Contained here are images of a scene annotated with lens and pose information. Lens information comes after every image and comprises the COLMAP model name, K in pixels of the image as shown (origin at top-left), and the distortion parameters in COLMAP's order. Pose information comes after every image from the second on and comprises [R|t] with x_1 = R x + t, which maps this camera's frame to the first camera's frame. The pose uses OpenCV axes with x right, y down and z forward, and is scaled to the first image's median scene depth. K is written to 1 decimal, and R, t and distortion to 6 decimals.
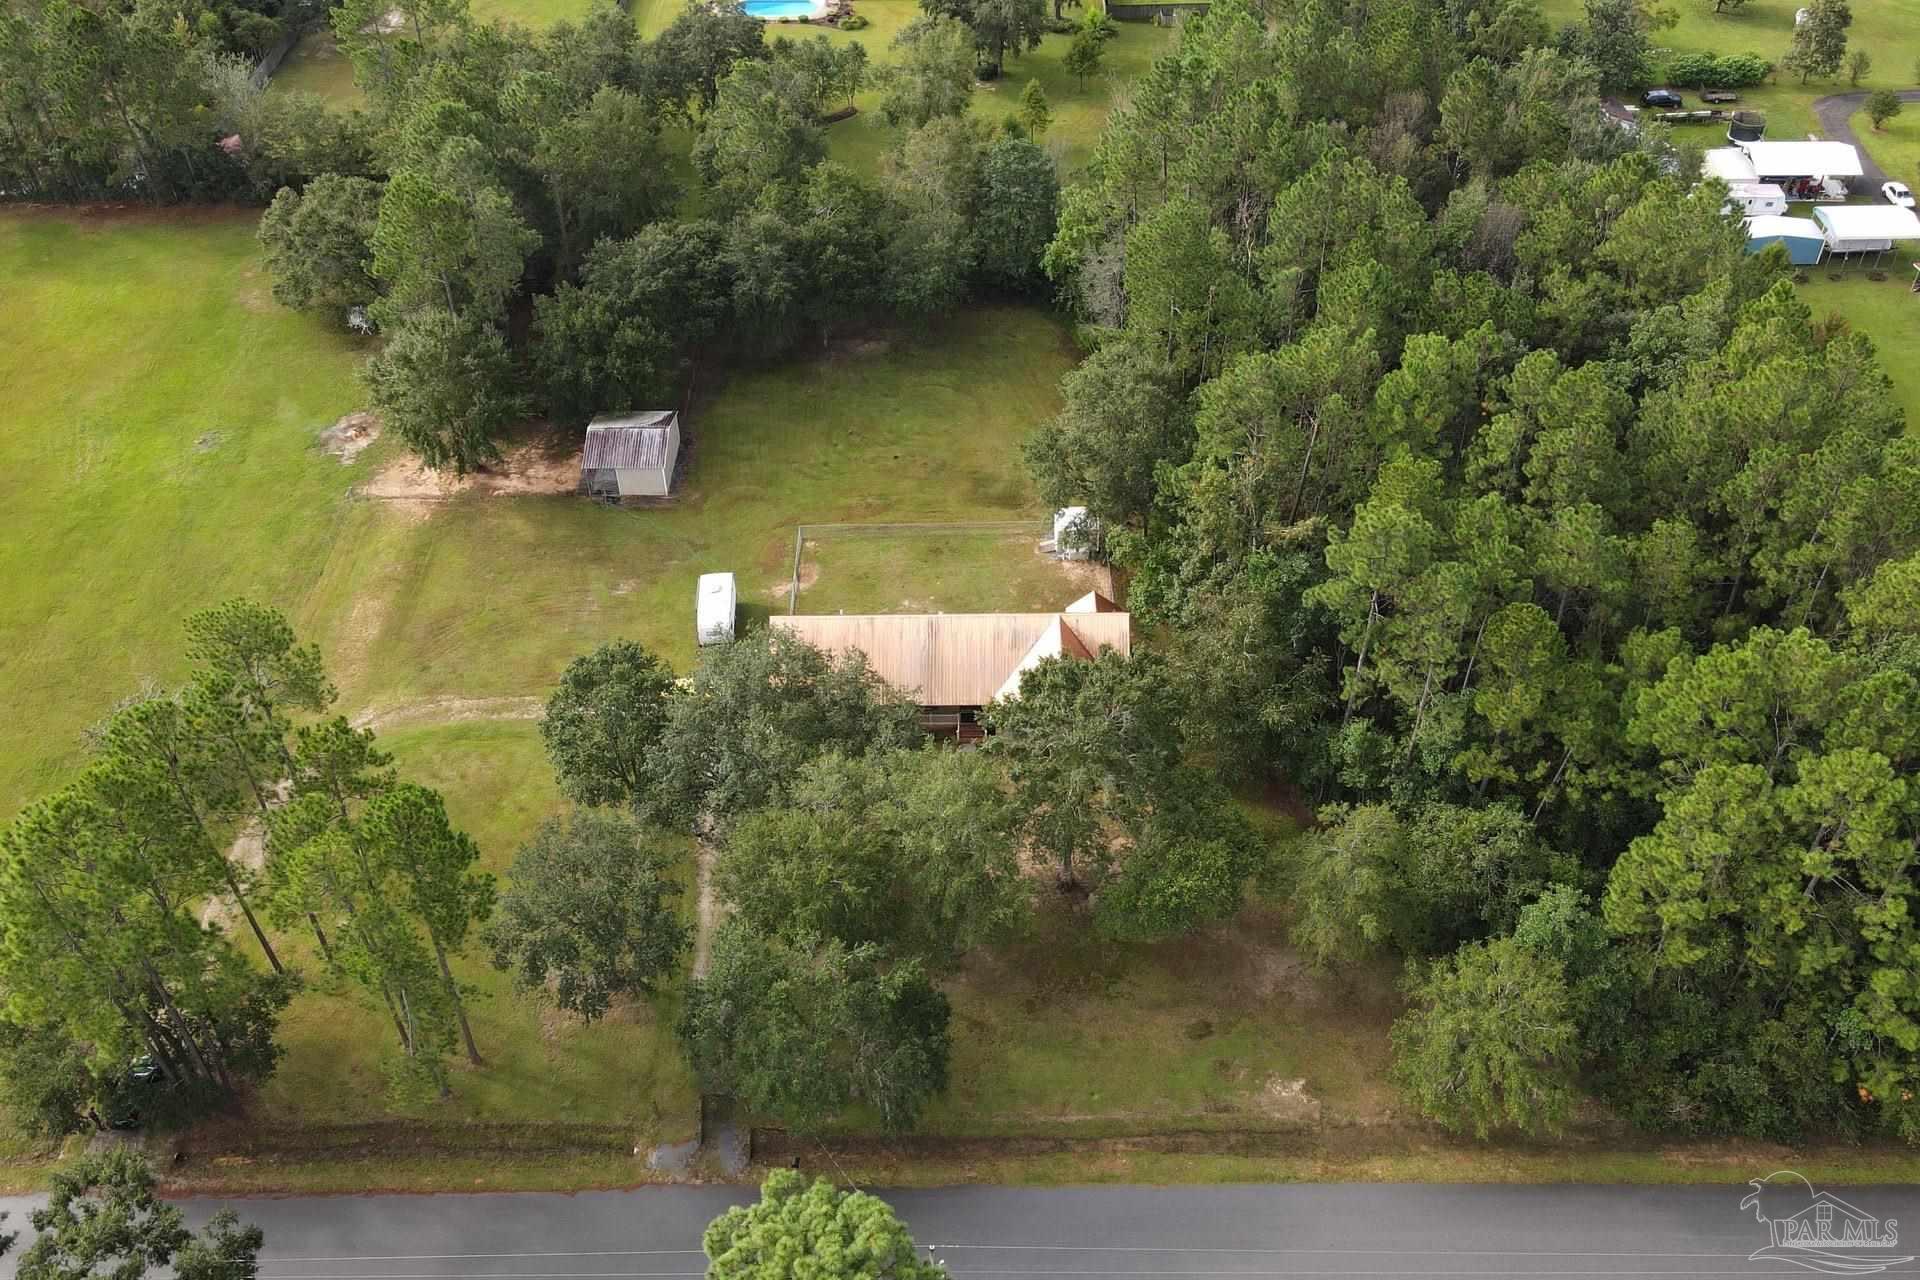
lens RADIAL K [[1696.8, 0, 960.0], [0, 1696.8, 640.0], [0, 0, 1]] dist [0.001418, 0.035360]
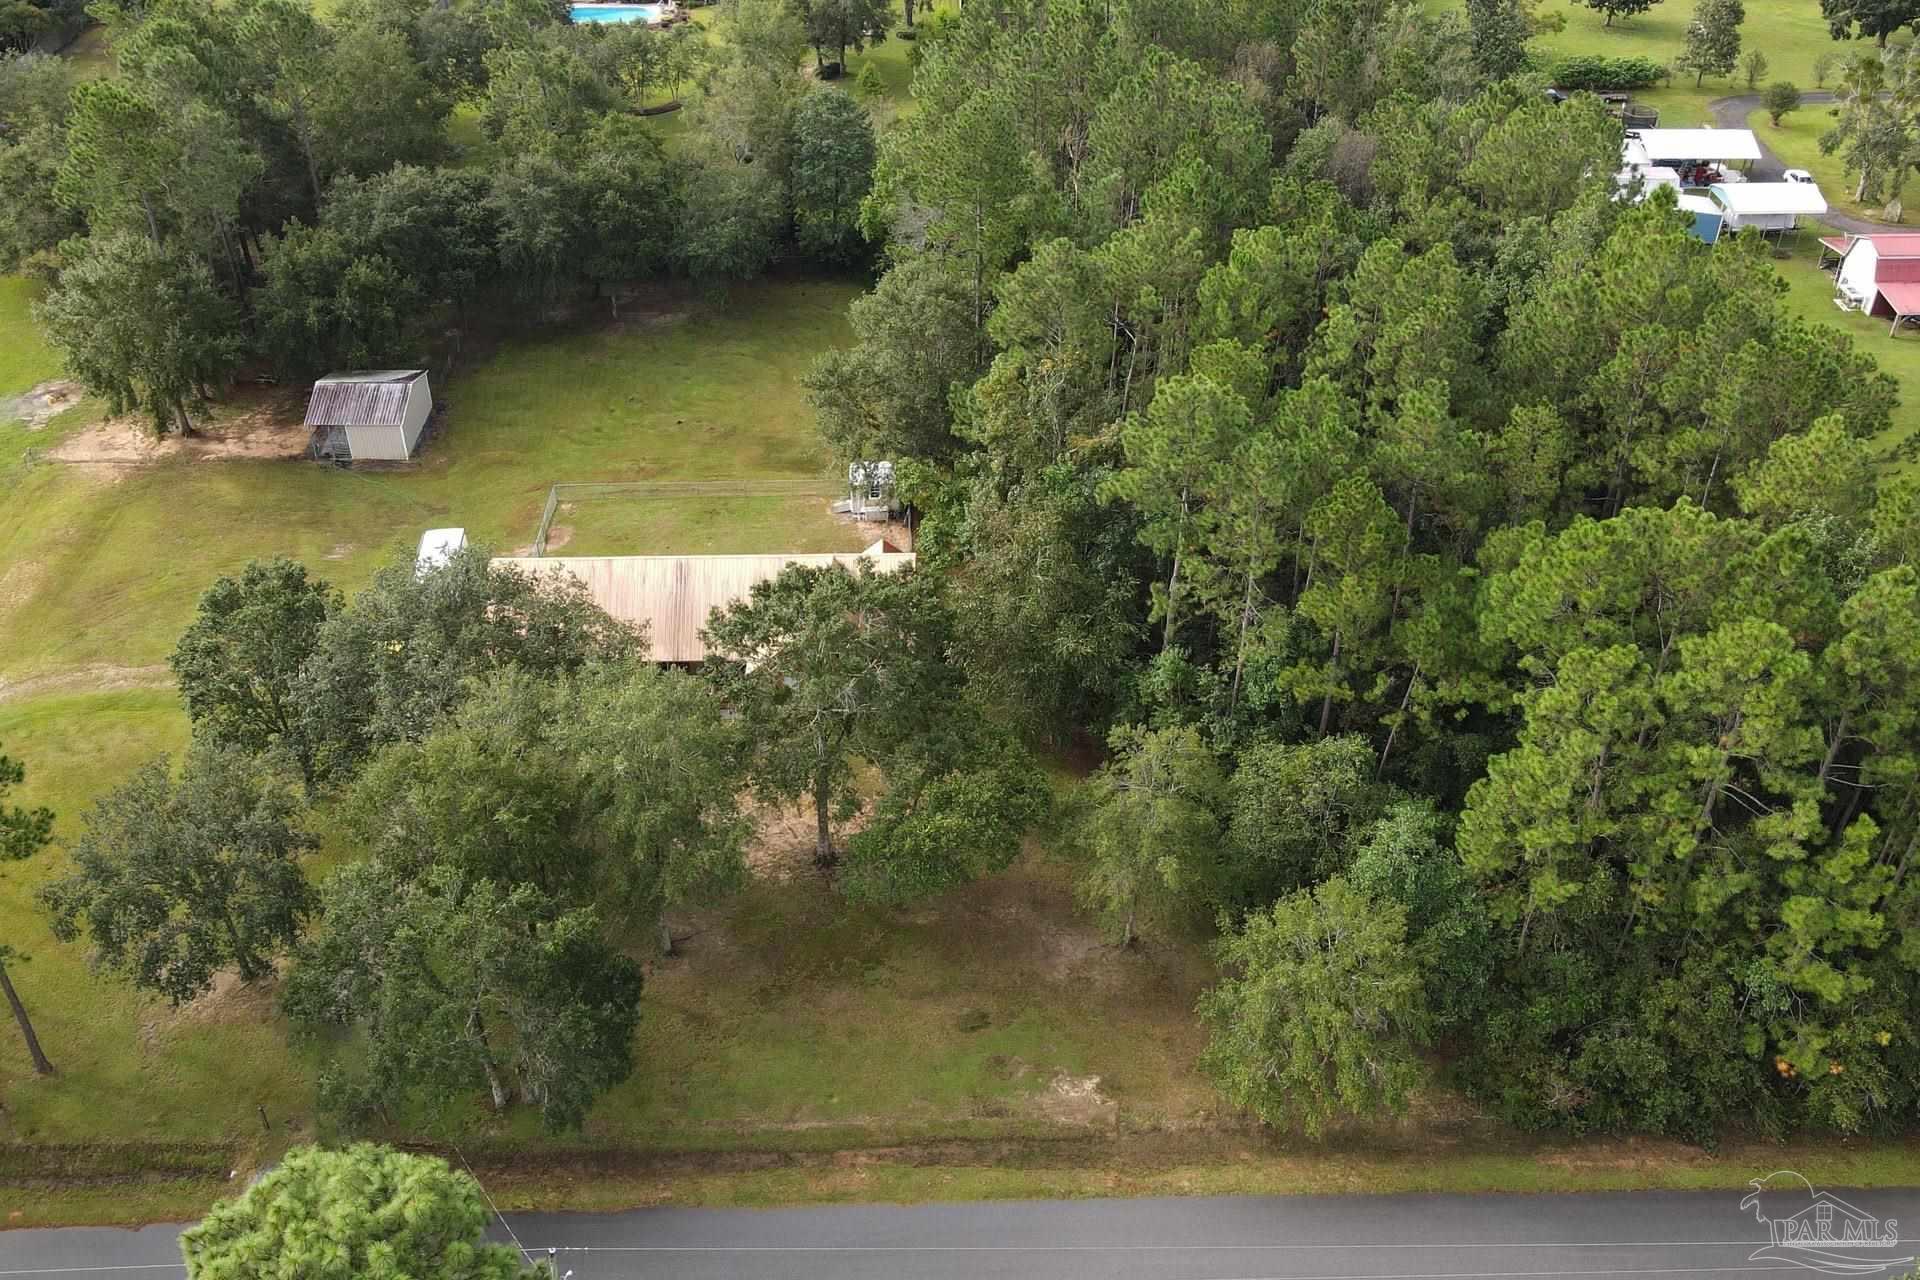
lens RADIAL K [[1751.7, 0, 960.0], [0, 1751.7, 640.0], [0, 0, 1]] dist [0.004577, 0.033724]
pose [[0.999415, -0.002890, 0.034076, 0.106419], [0.006213, 0.995184, -0.097827, 0.130595], [-0.033629, 0.097981, 0.994620, 0.158606]]
